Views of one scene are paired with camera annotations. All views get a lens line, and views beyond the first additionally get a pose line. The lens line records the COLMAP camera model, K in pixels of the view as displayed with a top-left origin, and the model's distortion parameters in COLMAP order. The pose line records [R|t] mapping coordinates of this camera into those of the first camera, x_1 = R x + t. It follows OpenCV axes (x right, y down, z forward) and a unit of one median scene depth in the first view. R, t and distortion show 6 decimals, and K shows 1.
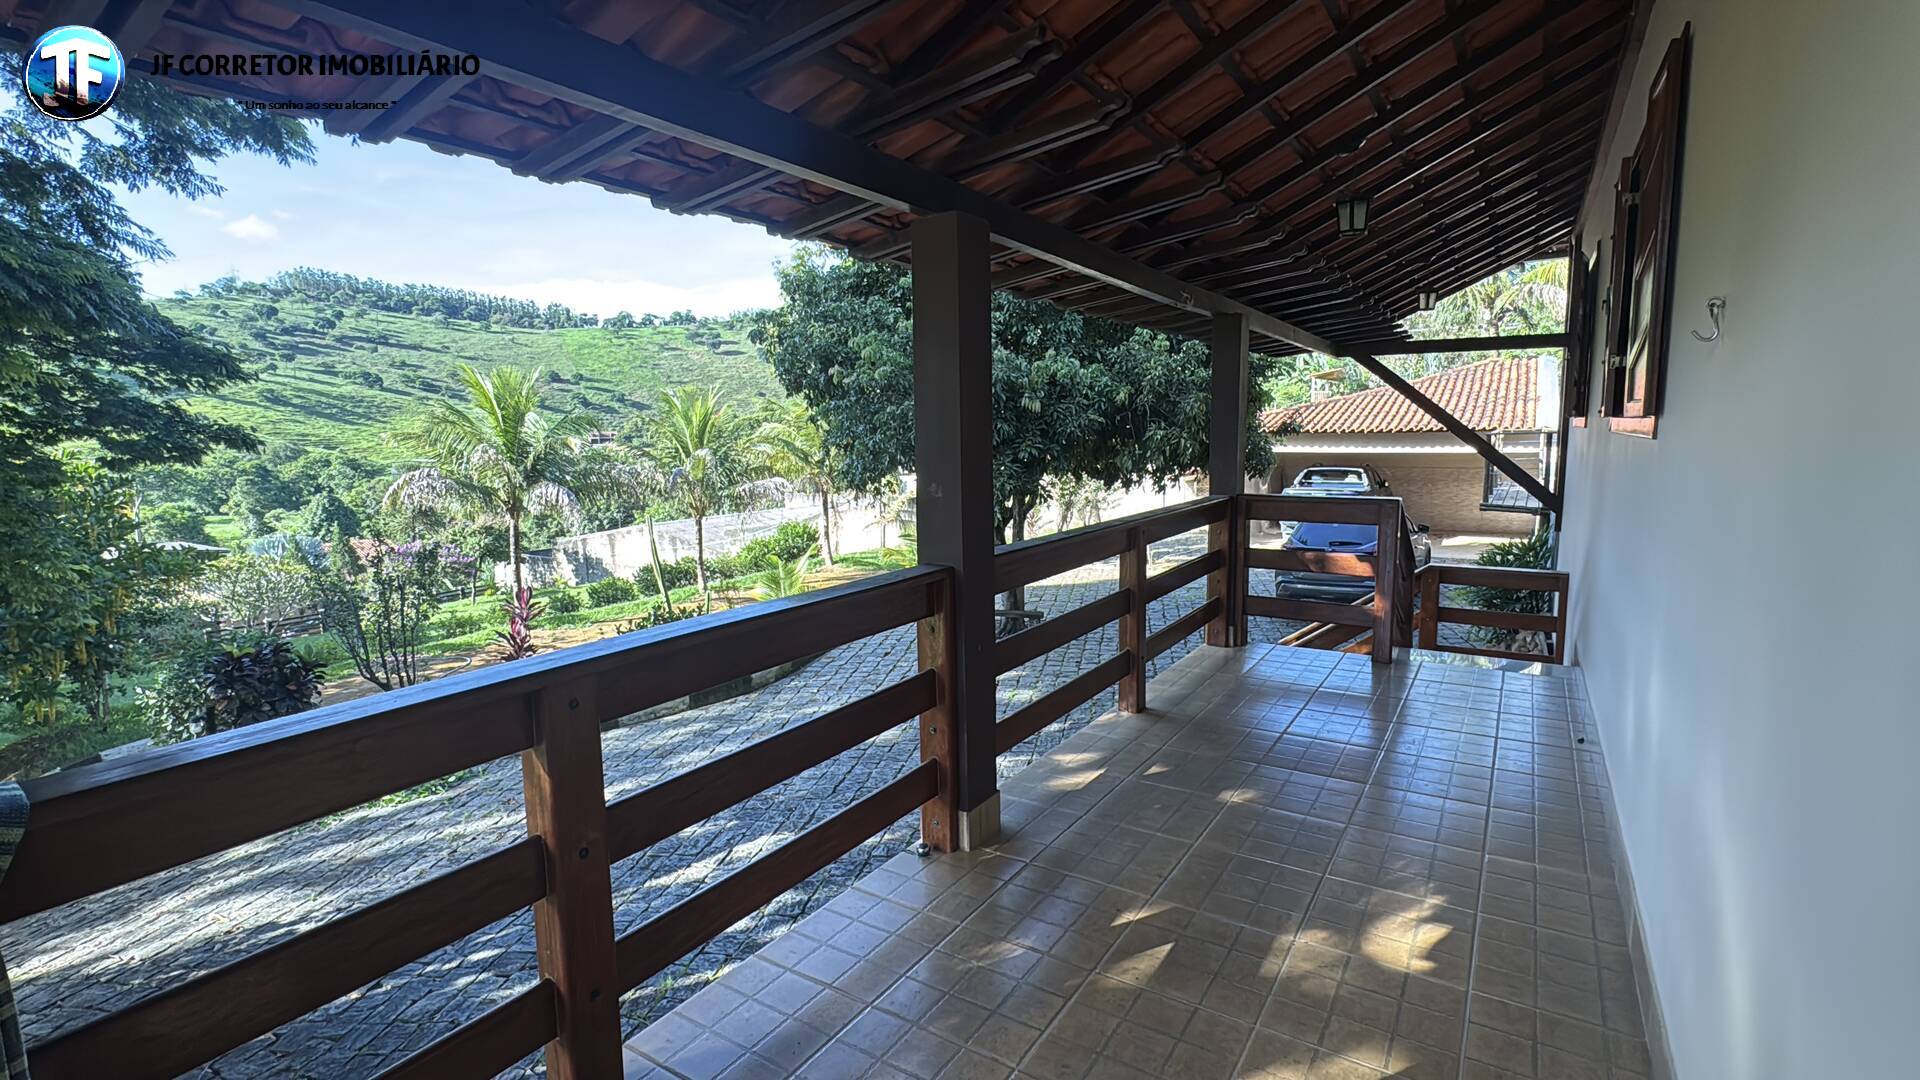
lens RADIAL K [[873.3, 0, 959.3], [0, 873.3, 540.5], [0, 0, 1]] dist [-0.003856, 0.000211]
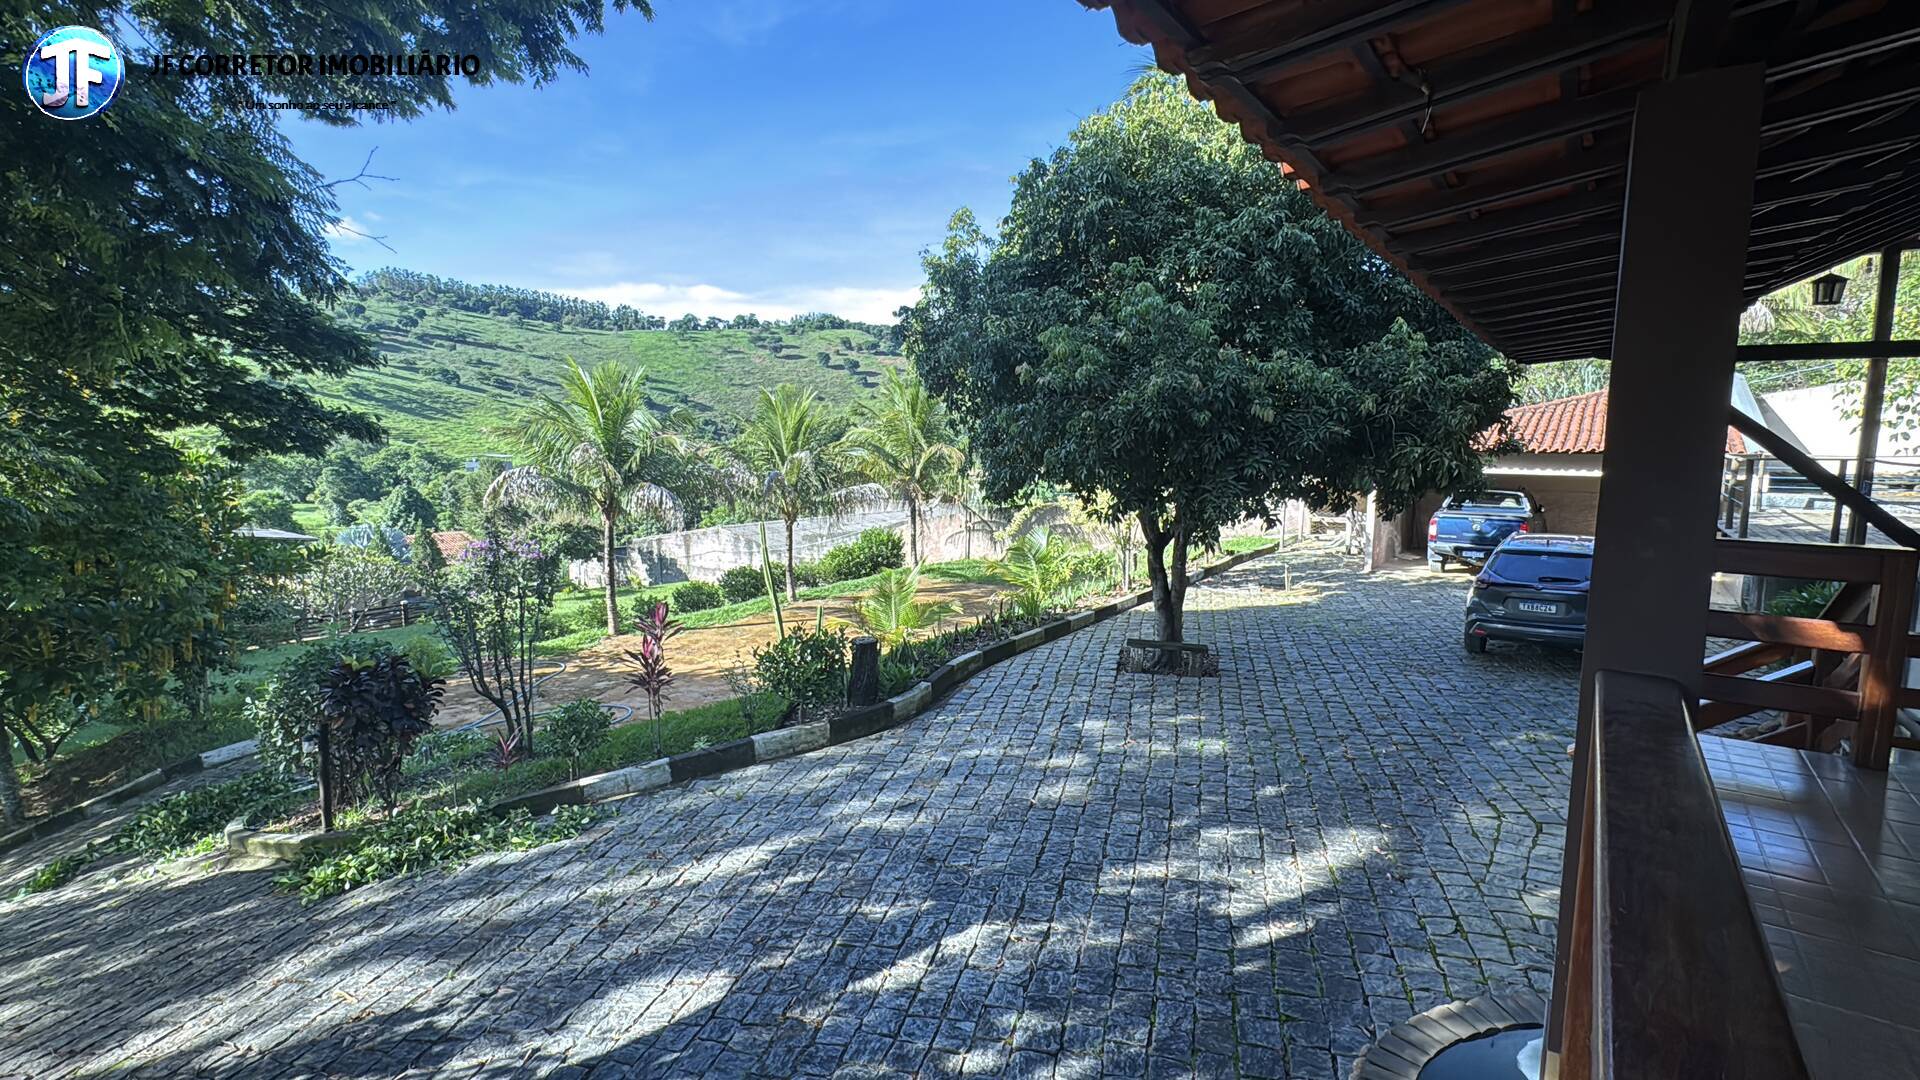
lens RADIAL K [[873.3, 0, 959.1], [0, 873.3, 540.1], [0, 0, 1]] dist [-0.003856, 0.000211]
pose [[0.997806, 0.030850, -0.058580, -0.100828], [-0.031393, 0.999472, -0.008369, -0.009672], [0.058291, 0.010190, 0.998248, 0.085291]]
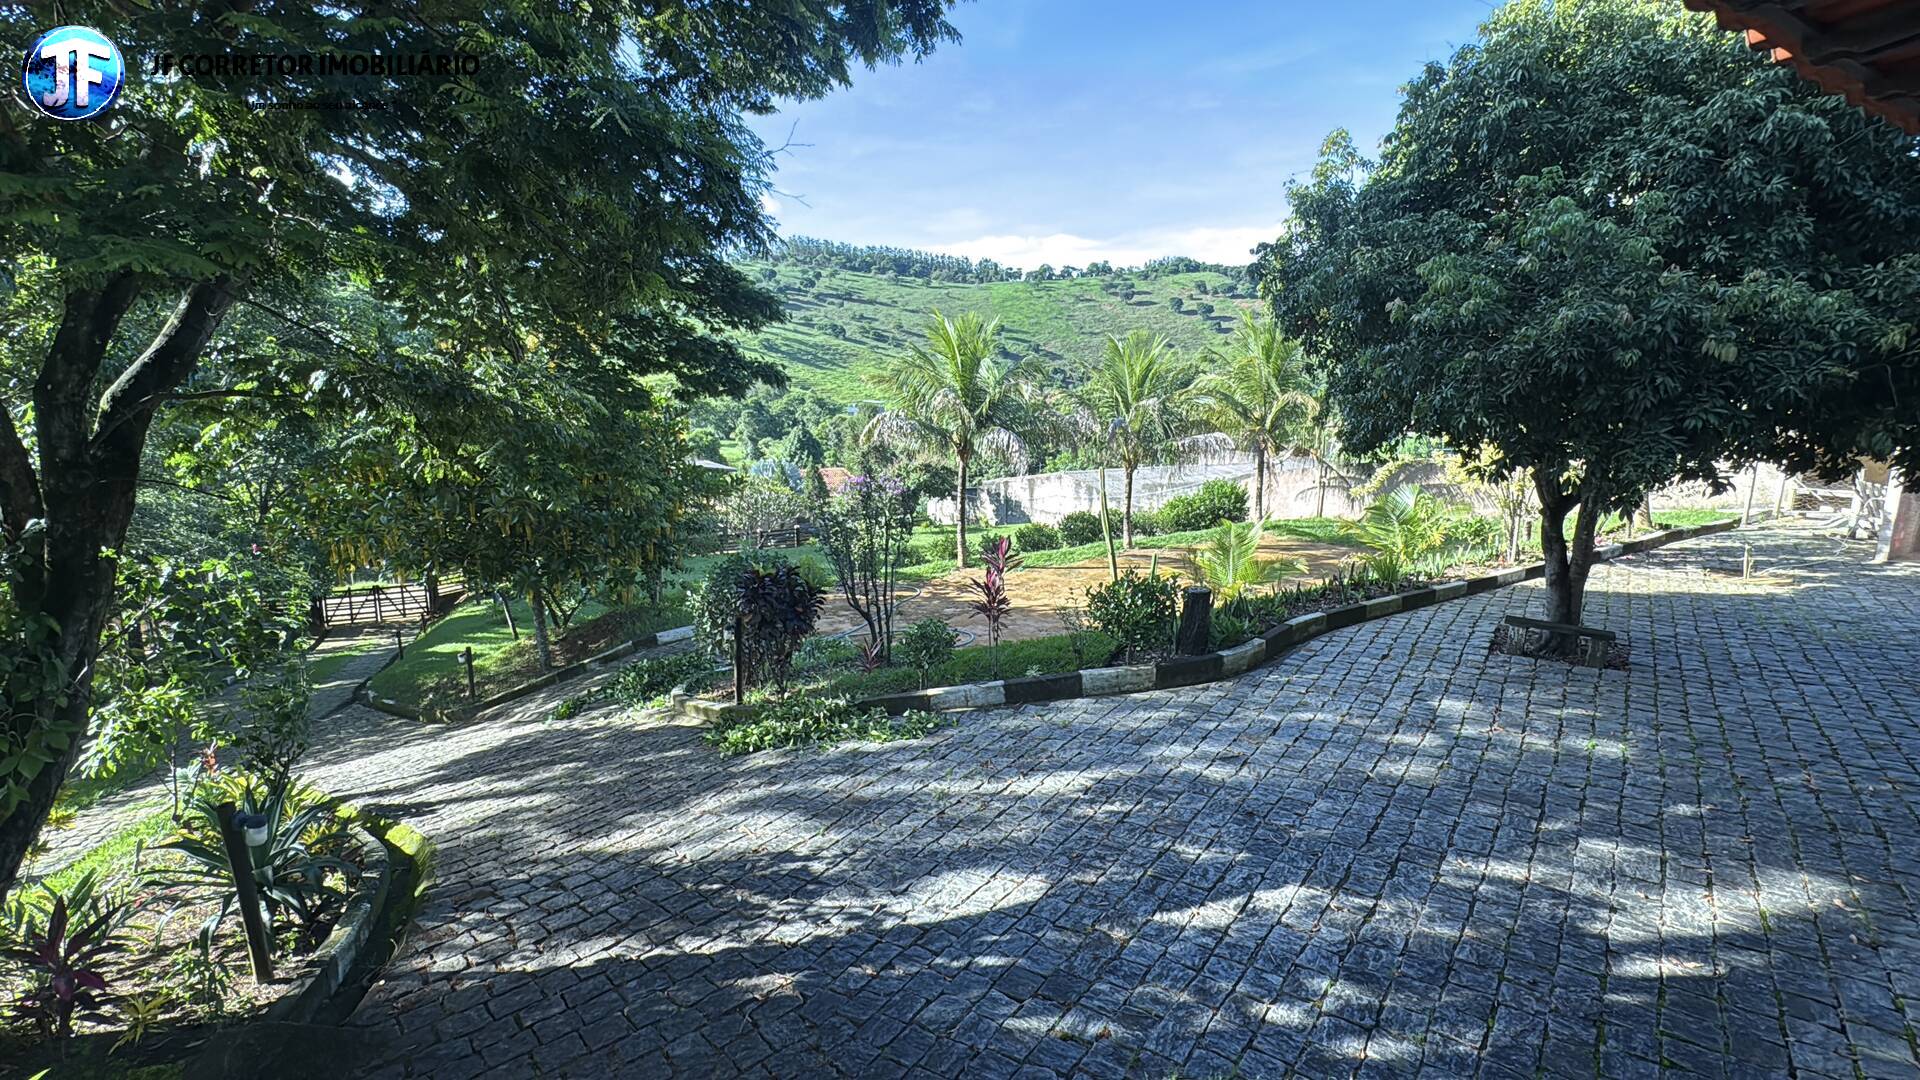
lens RADIAL K [[873.3, 0, 958.9], [0, 873.3, 540.1], [0, 0, 1]] dist [-0.003856, 0.000211]
pose [[0.900276, 0.100293, -0.423609, -0.095725], [-0.077584, 0.994485, 0.070567, -0.005837], [0.428350, -0.030665, 0.903093, 0.076344]]
